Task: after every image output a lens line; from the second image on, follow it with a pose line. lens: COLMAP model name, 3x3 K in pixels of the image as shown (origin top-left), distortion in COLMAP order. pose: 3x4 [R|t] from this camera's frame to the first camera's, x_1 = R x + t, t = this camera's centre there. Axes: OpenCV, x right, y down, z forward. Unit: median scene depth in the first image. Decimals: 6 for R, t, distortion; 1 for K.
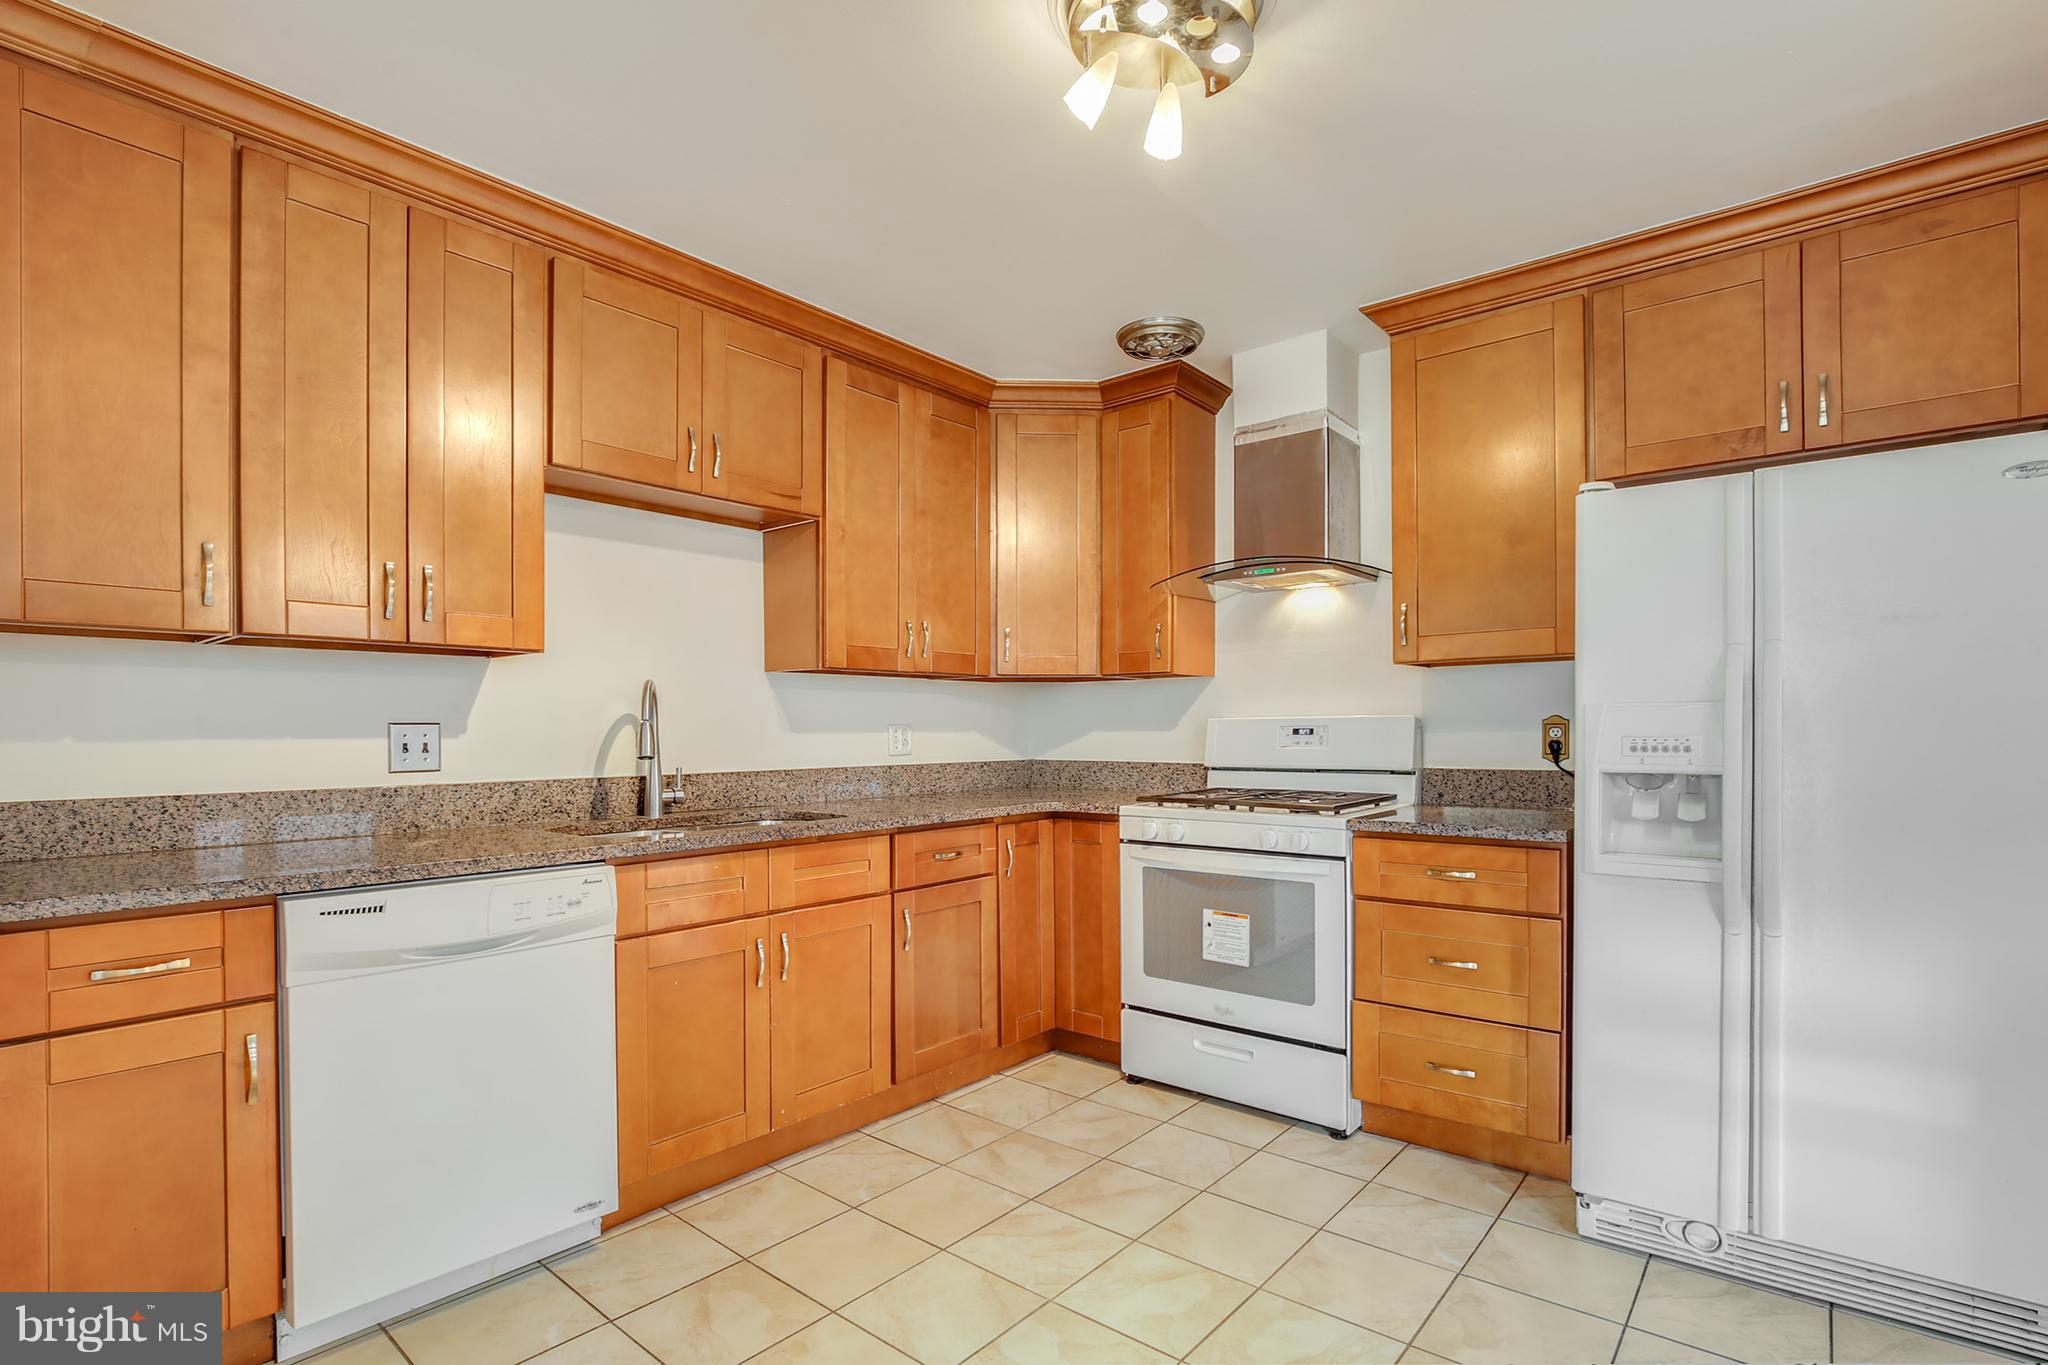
lens RADIAL K [[979.8, 0, 1035.0], [0, 979.8, 751.5], [0, 0, 1]] dist [-0.018326, 0.003790]
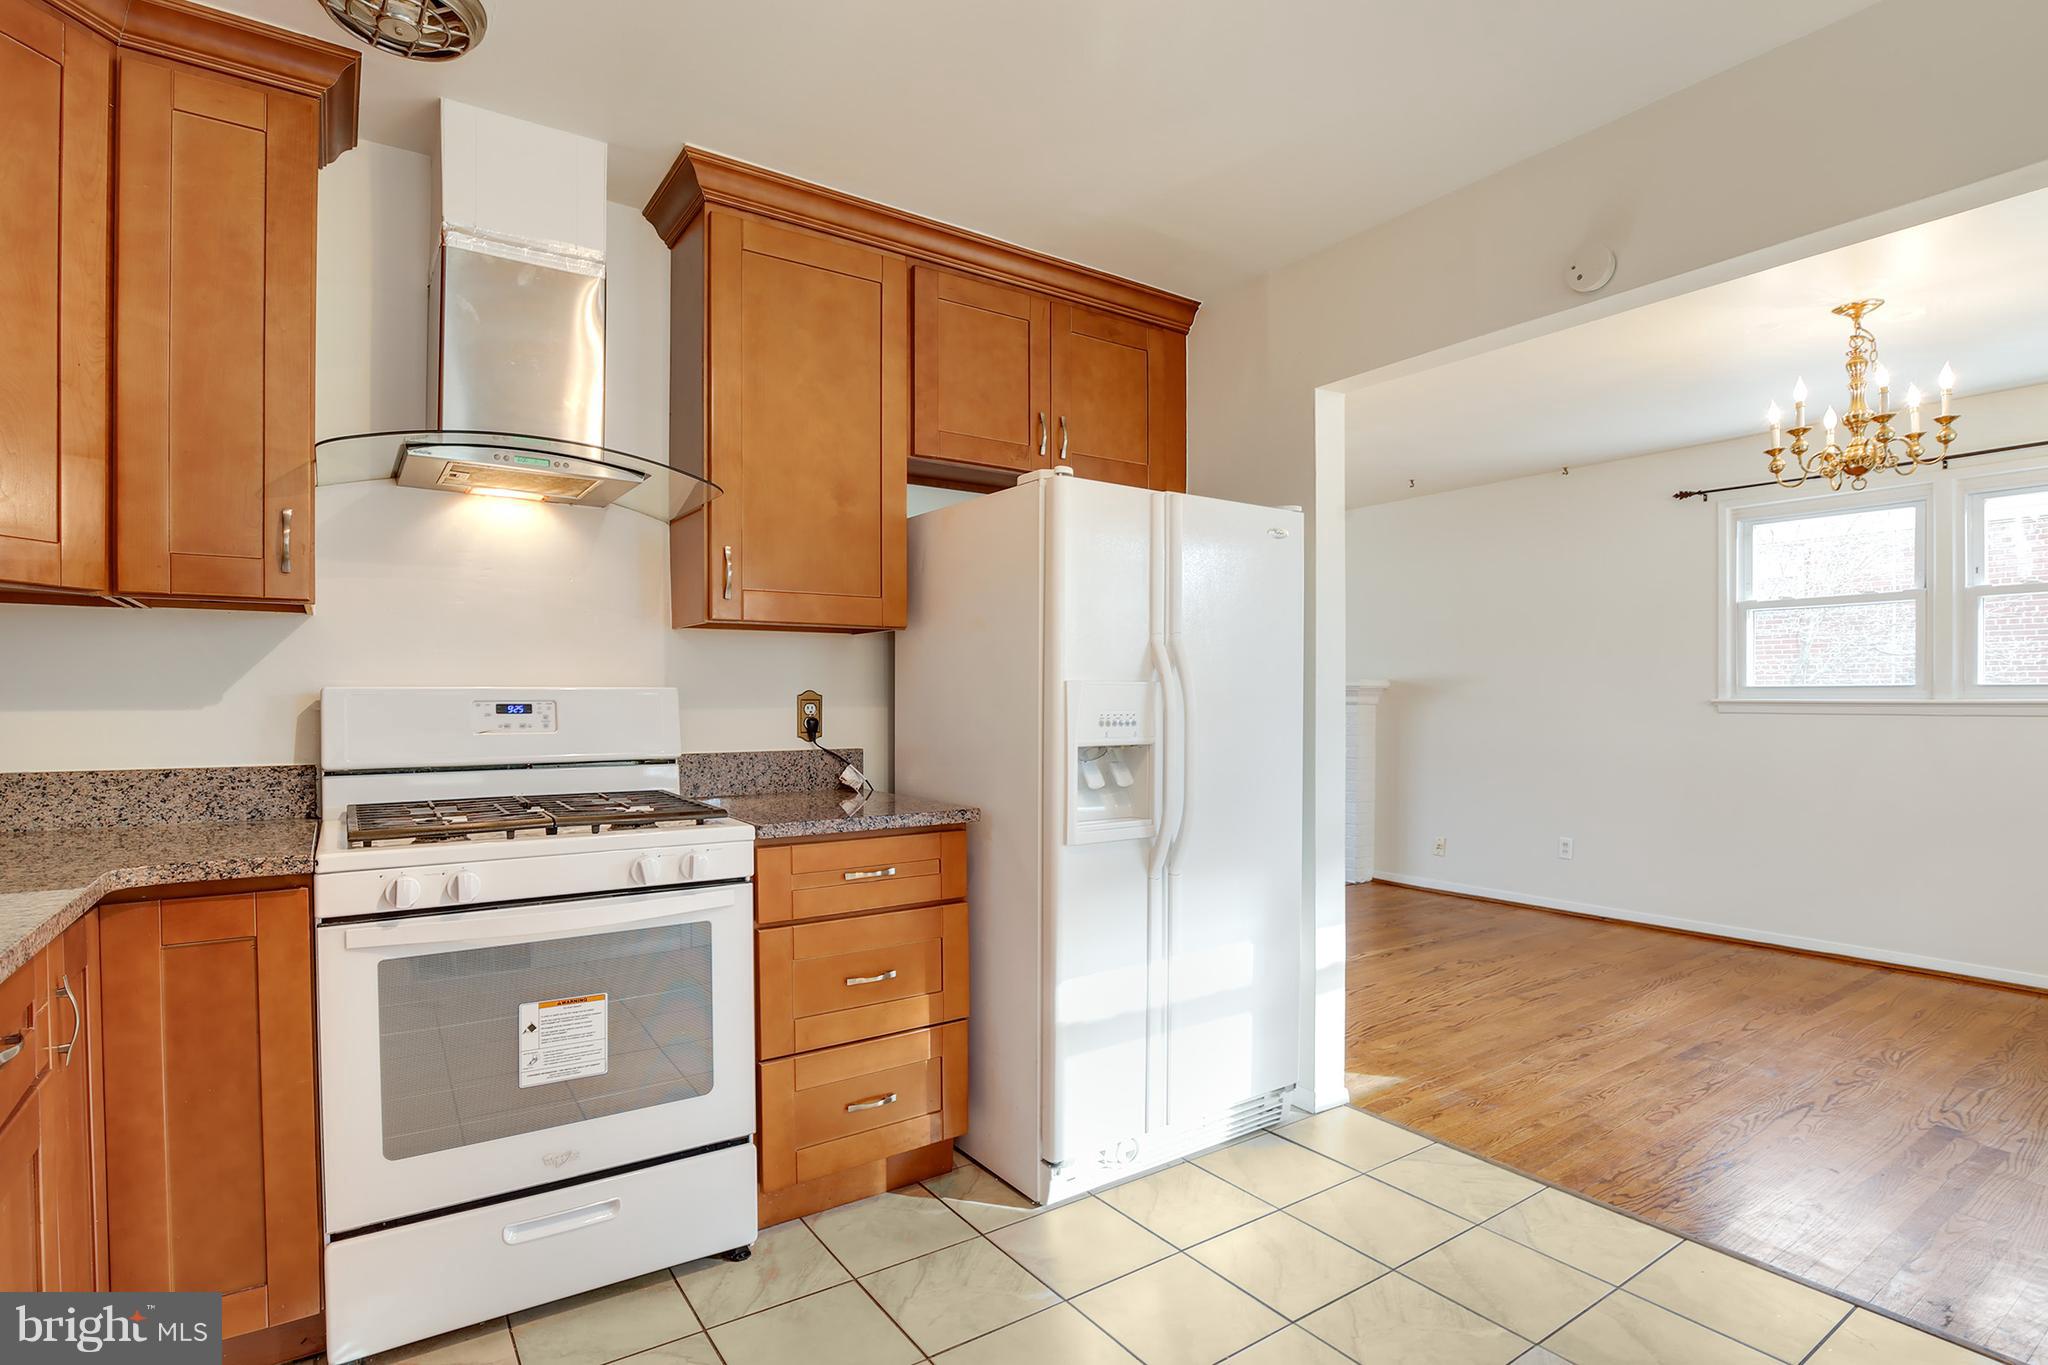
lens RADIAL K [[1036.2, 0, 1020.4], [0, 1036.2, 710.5], [0, 0, 1]] dist [-0.030147, -0.003036]
pose [[0.261844, -0.003859, 0.965102, -0.370617], [0.021462, 0.999768, -0.001826, -0.012269], [-0.964871, 0.021191, 0.261866, 0.565842]]
